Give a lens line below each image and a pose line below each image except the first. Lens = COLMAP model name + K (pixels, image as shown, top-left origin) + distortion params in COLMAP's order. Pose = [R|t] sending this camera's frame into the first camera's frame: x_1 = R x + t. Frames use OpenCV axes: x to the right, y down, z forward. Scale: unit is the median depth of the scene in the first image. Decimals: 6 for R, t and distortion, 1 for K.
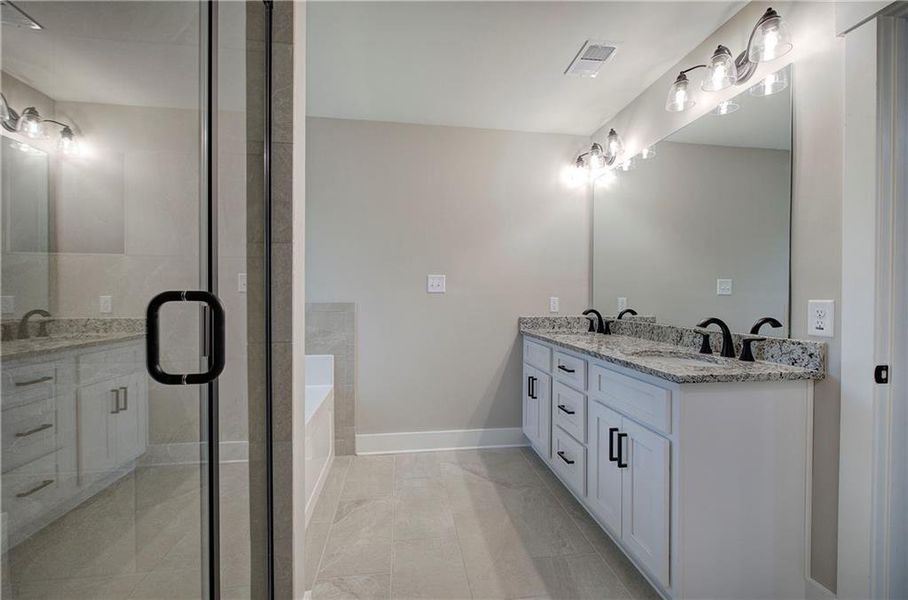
lens RADIAL K [[388.4, 0, 453.3], [0, 388.4, 297.5], [0, 0, 1]] dist [-0.007249, 0.000074]
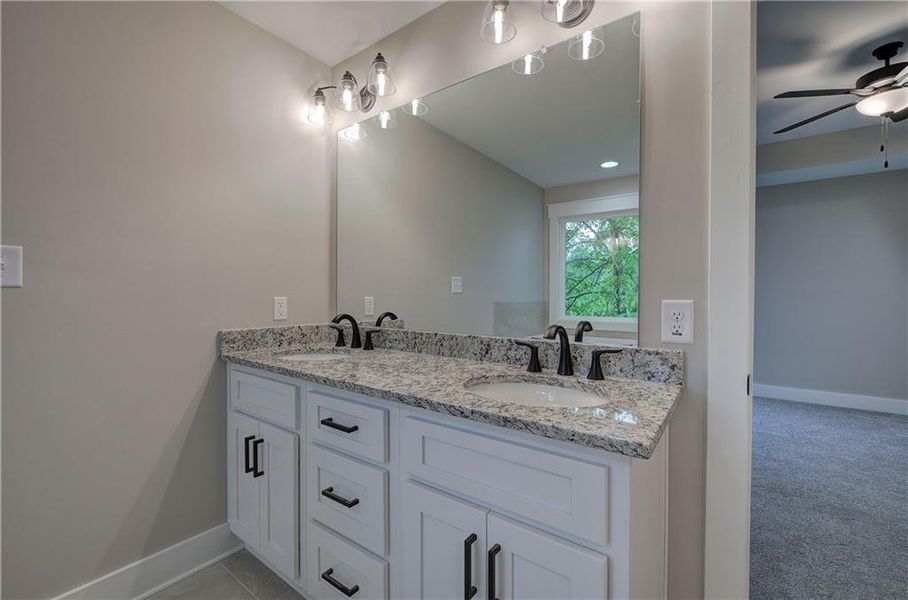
lens RADIAL K [[388.4, 0, 454.7], [0, 388.4, 296.9], [0, 0, 1]] dist [-0.007249, 0.000074]
pose [[0.699770, -0.006908, 0.714335, 0.007233], [0.003741, 0.999975, 0.006005, -0.003983], [-0.714359, -0.001530, 0.699778, 0.449085]]
